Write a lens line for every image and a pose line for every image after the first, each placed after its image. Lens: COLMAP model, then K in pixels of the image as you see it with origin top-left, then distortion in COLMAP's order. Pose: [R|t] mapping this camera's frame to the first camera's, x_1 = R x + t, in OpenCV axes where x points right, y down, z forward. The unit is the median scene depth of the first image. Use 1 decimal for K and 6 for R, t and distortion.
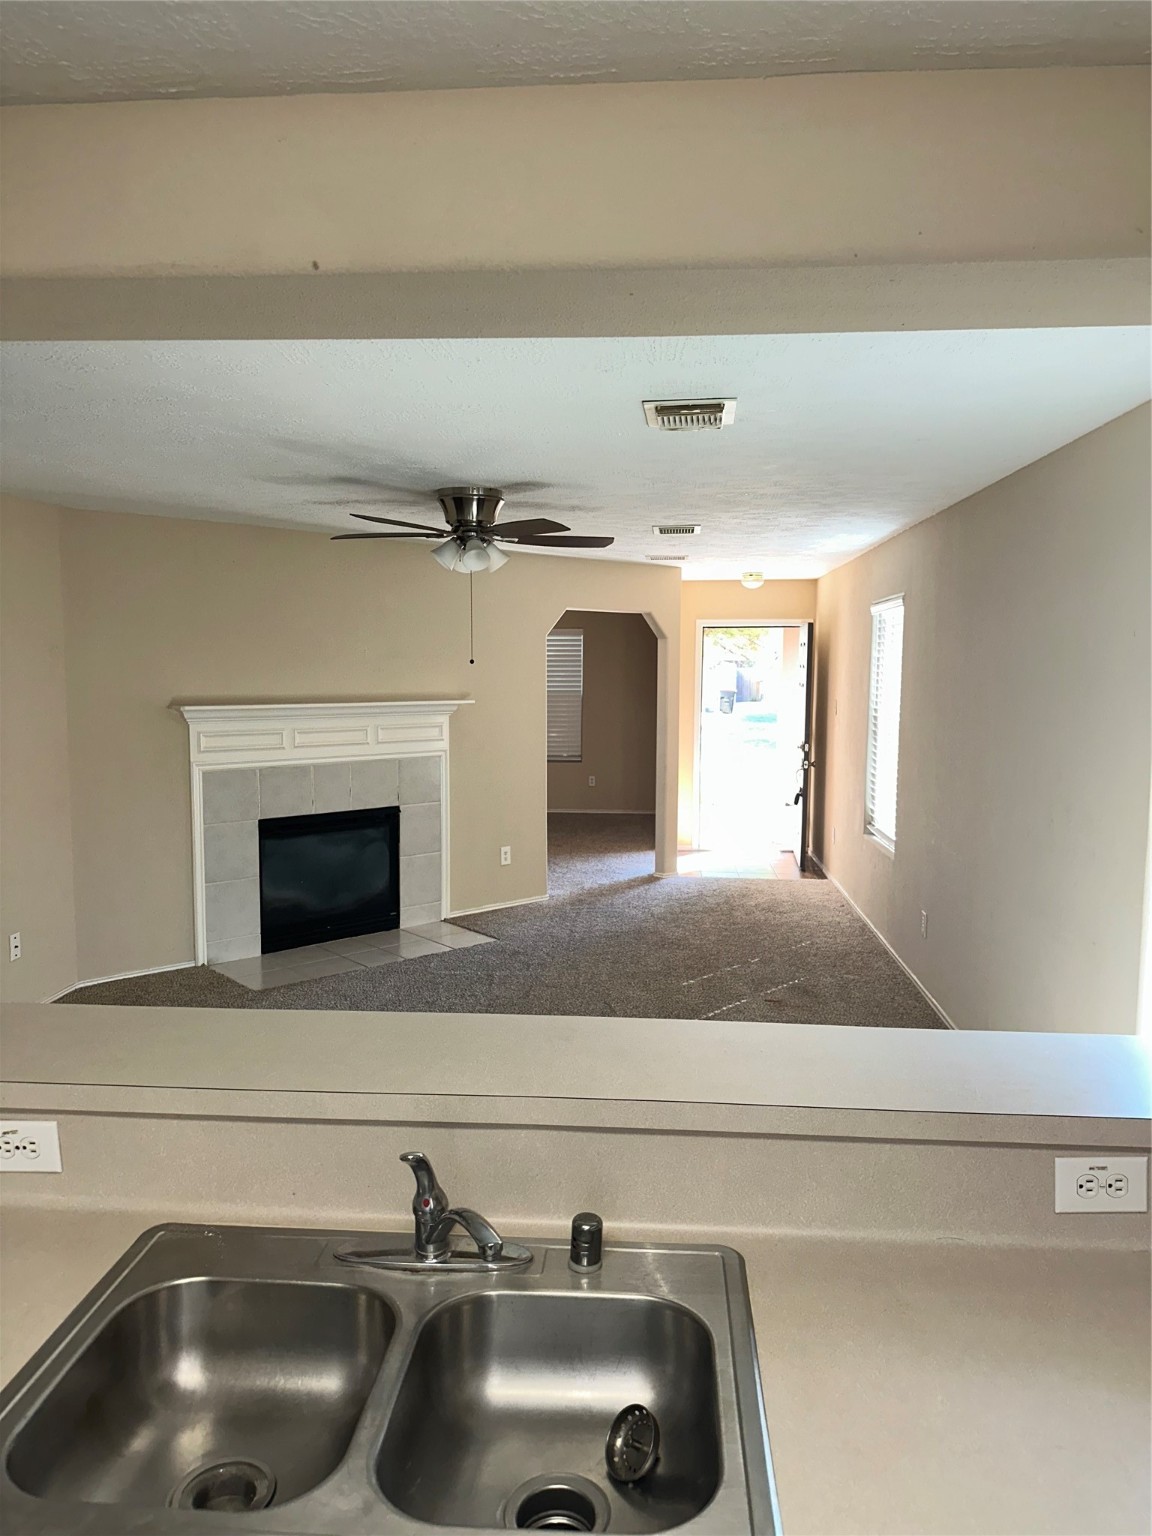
lens RADIAL K [[1078.3, 0, 576.2], [0, 1078.3, 794.7], [0, 0, 1]] dist [0.001941, -0.000580]
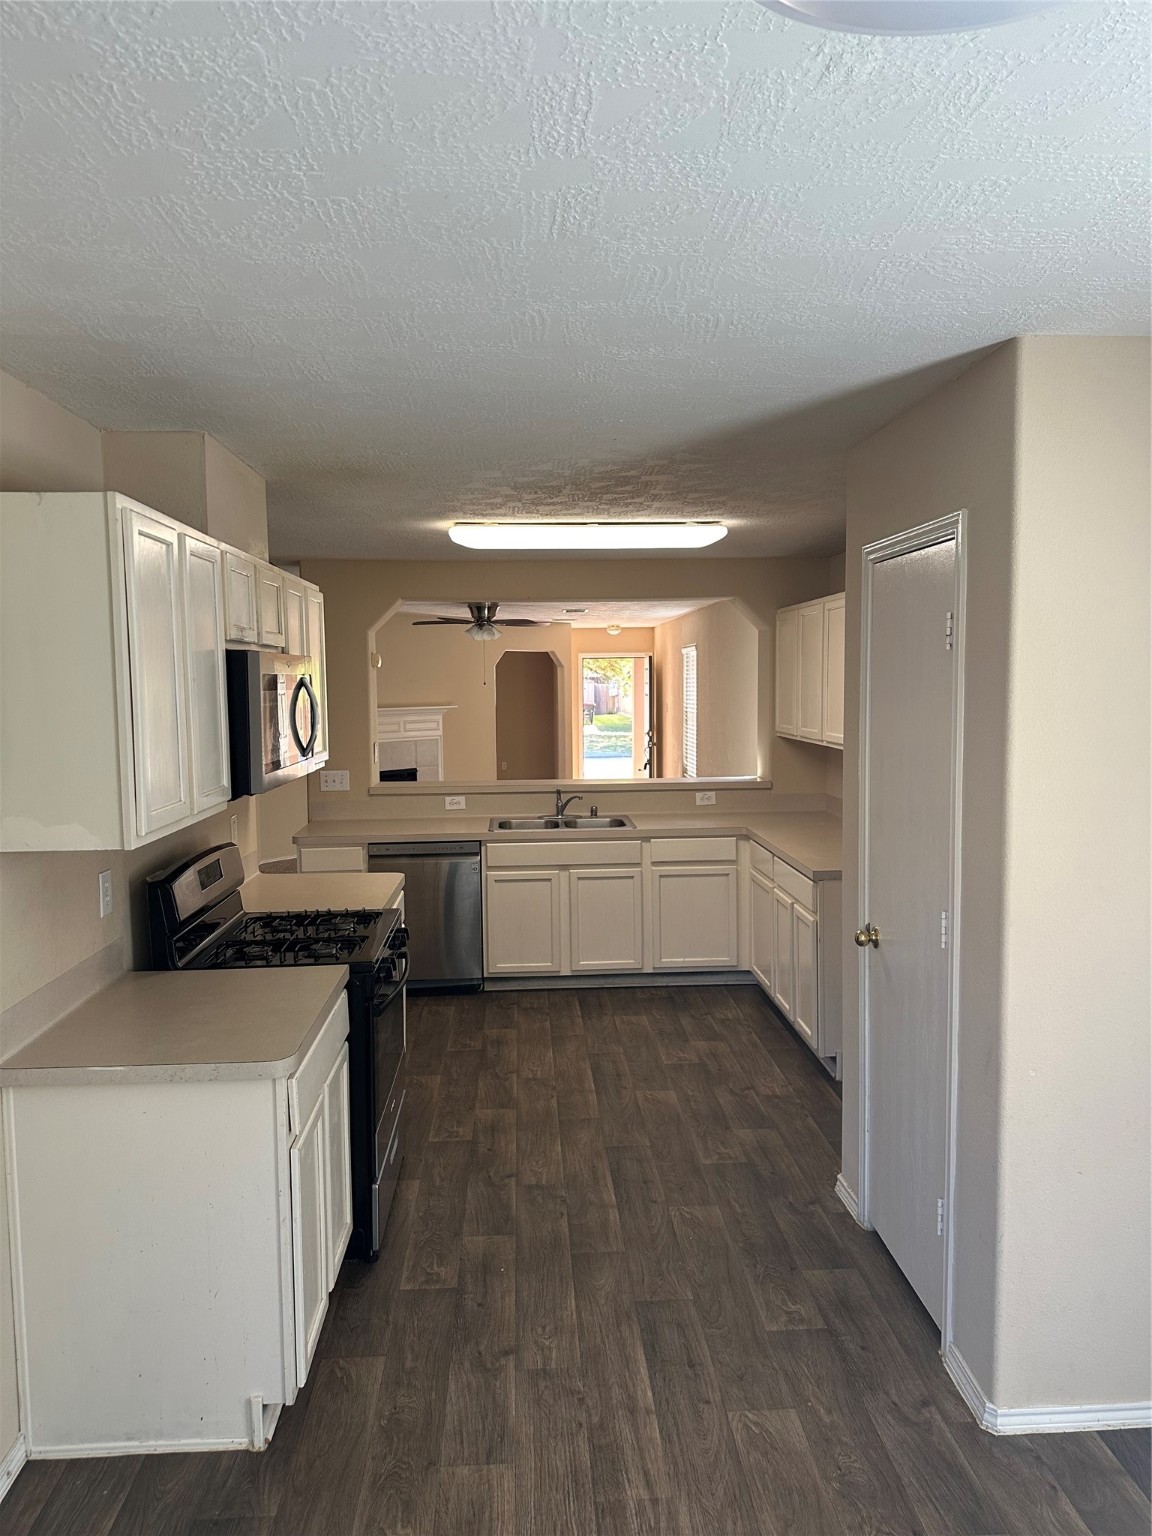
lens RADIAL K [[1075.7, 0, 573.4], [0, 1075.7, 765.5], [0, 0, 1]] dist [-0.000972, -0.002973]
pose [[0.991380, -0.024969, 0.128618, -0.111963], [0.030389, 0.998723, -0.040352, 0.068130], [-0.127446, 0.043913, 0.990873, -0.594679]]
